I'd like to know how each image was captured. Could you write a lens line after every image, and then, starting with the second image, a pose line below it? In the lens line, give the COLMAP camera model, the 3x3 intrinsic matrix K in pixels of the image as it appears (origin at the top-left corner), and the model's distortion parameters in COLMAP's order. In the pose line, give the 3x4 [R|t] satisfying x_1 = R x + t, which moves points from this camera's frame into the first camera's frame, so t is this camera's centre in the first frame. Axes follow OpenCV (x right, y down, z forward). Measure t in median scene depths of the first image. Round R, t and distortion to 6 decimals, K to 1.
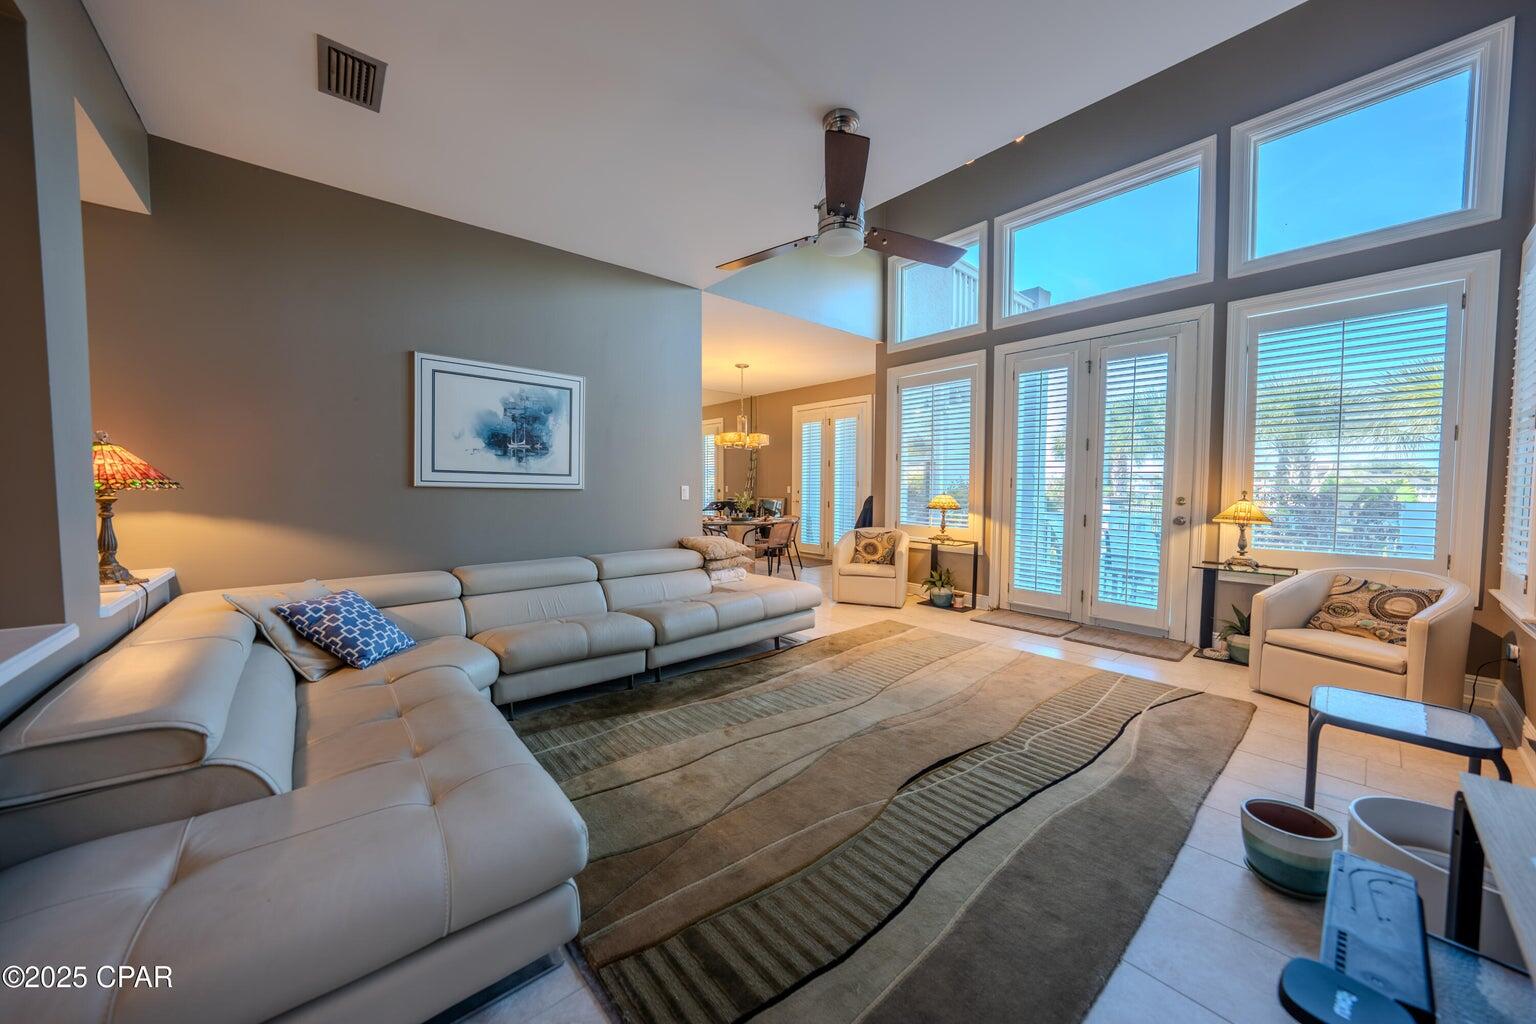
lens RADIAL K [[530.8, 0, 771.8], [0, 530.8, 509.2], [0, 0, 1]] dist [-0.027967, 0.005995]
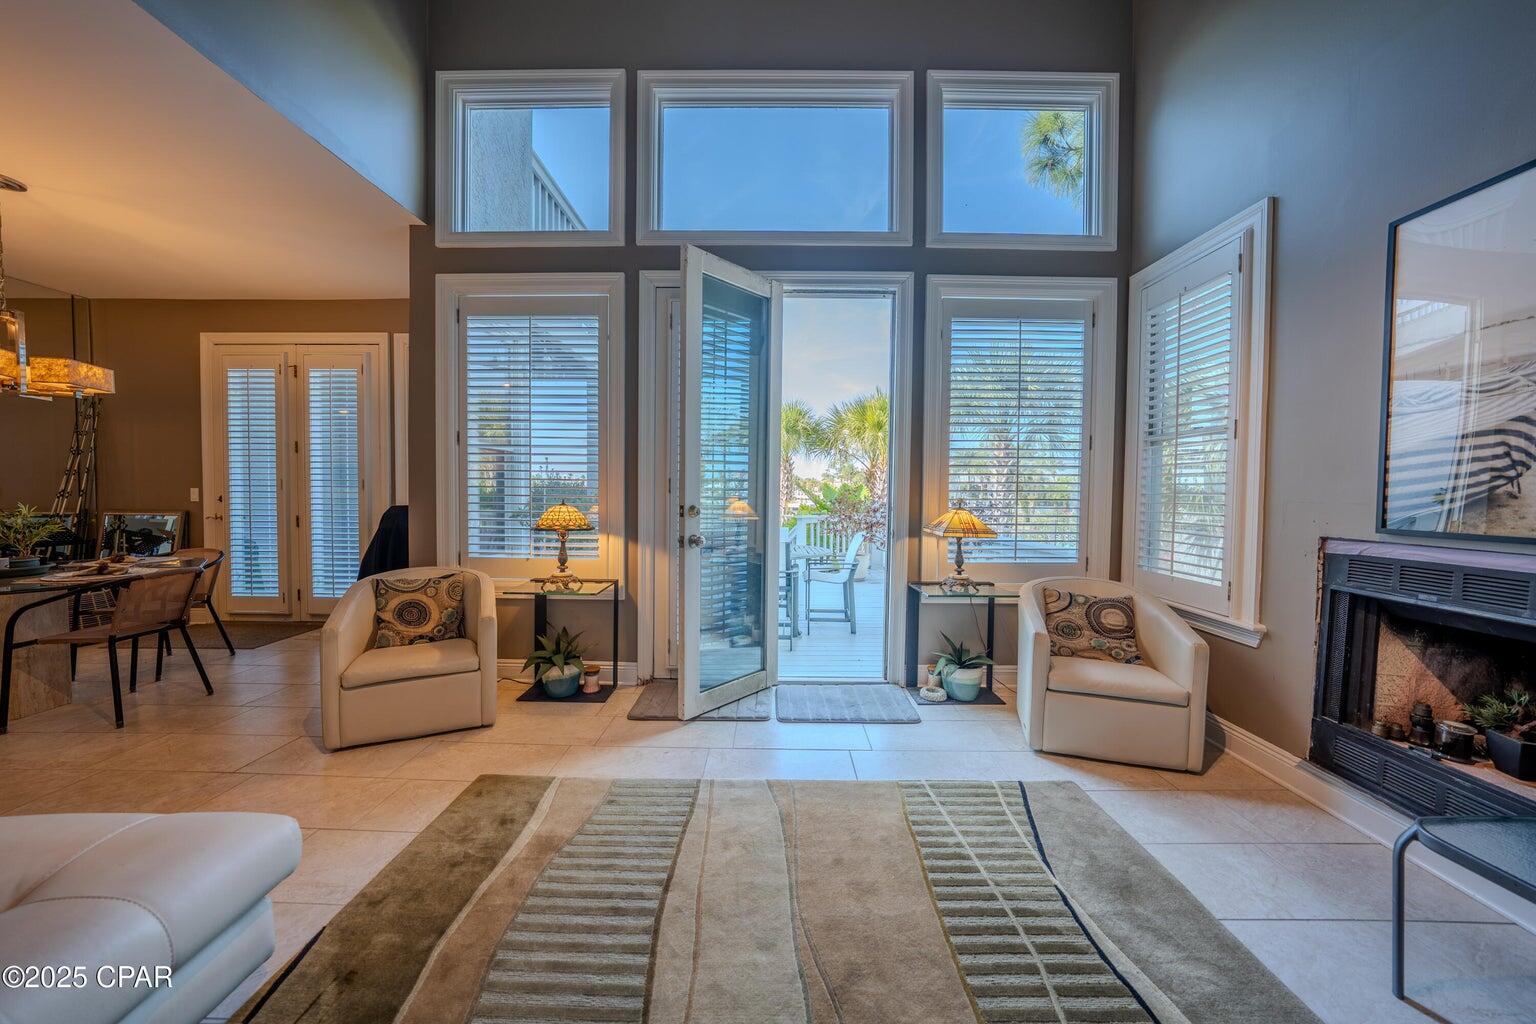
lens RADIAL K [[530.8, 0, 771.8], [0, 530.8, 509.2], [0, 0, 1]] dist [-0.027967, 0.005995]
pose [[0.658935, -0.024187, 0.751811, 0.057115], [0.026966, 0.999600, 0.008525, -0.030005], [-0.751717, 0.014656, 0.659323, 0.614212]]
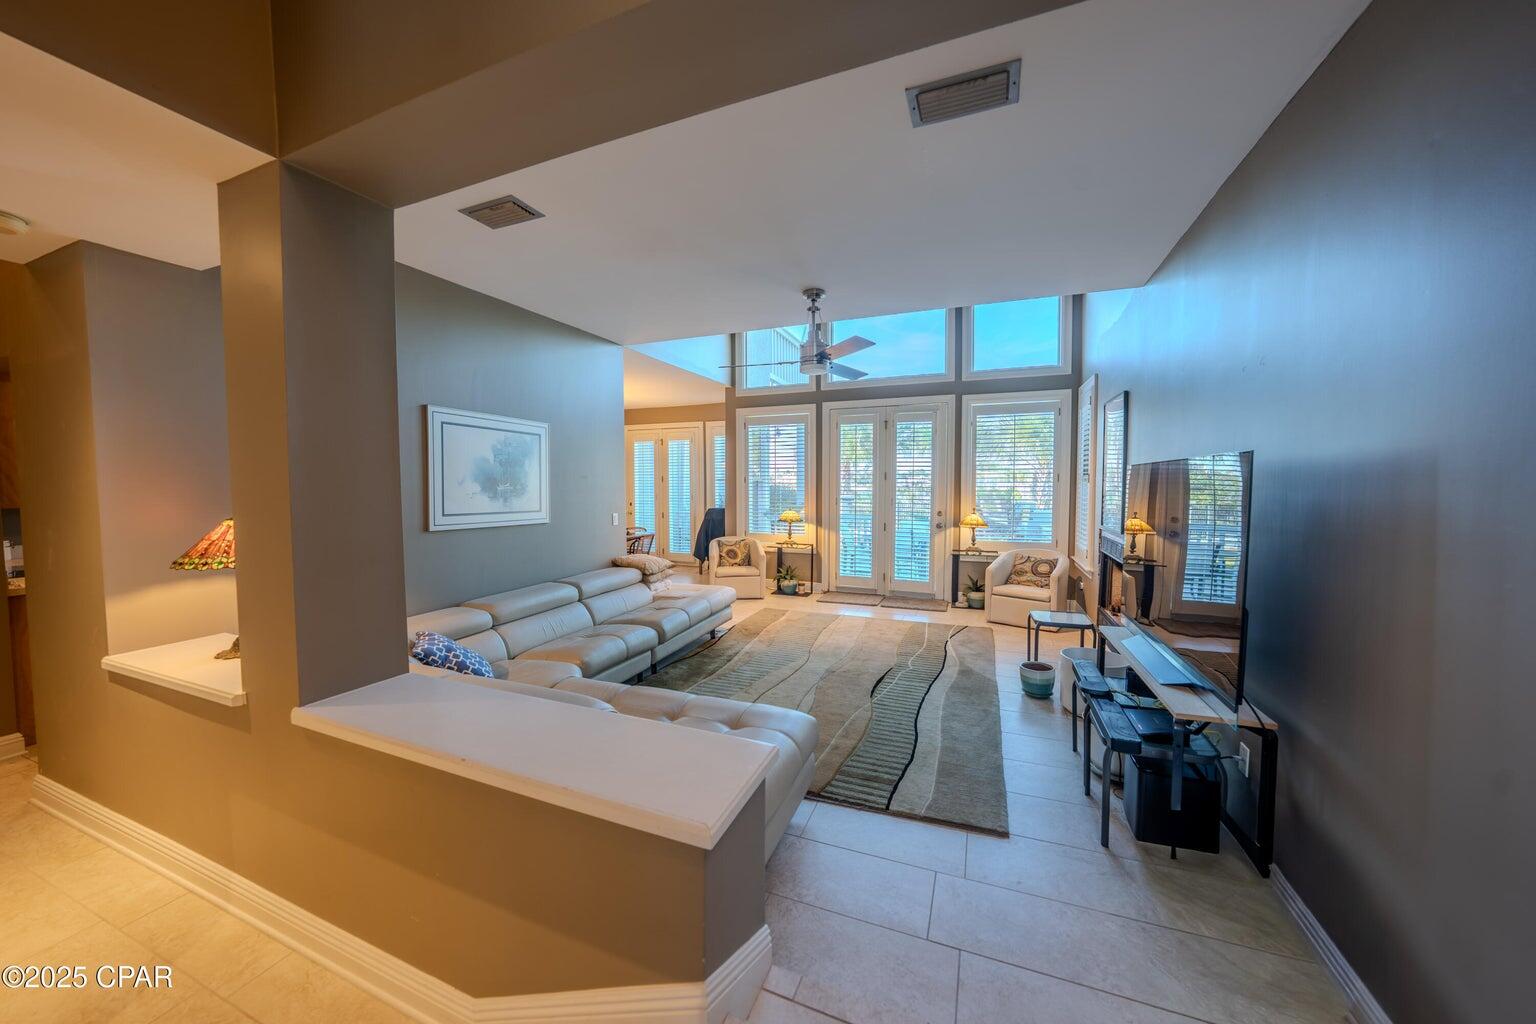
lens RADIAL K [[523.2, 0, 768.0], [0, 523.2, 512.0], [0, 0, 1]] dist [-0.025651, 0.000006]
pose [[0.890619, -0.032935, 0.453555, -0.442920], [0.027809, 0.999452, 0.017969, -0.066899], [-0.453898, -0.003391, 0.891047, -0.207579]]
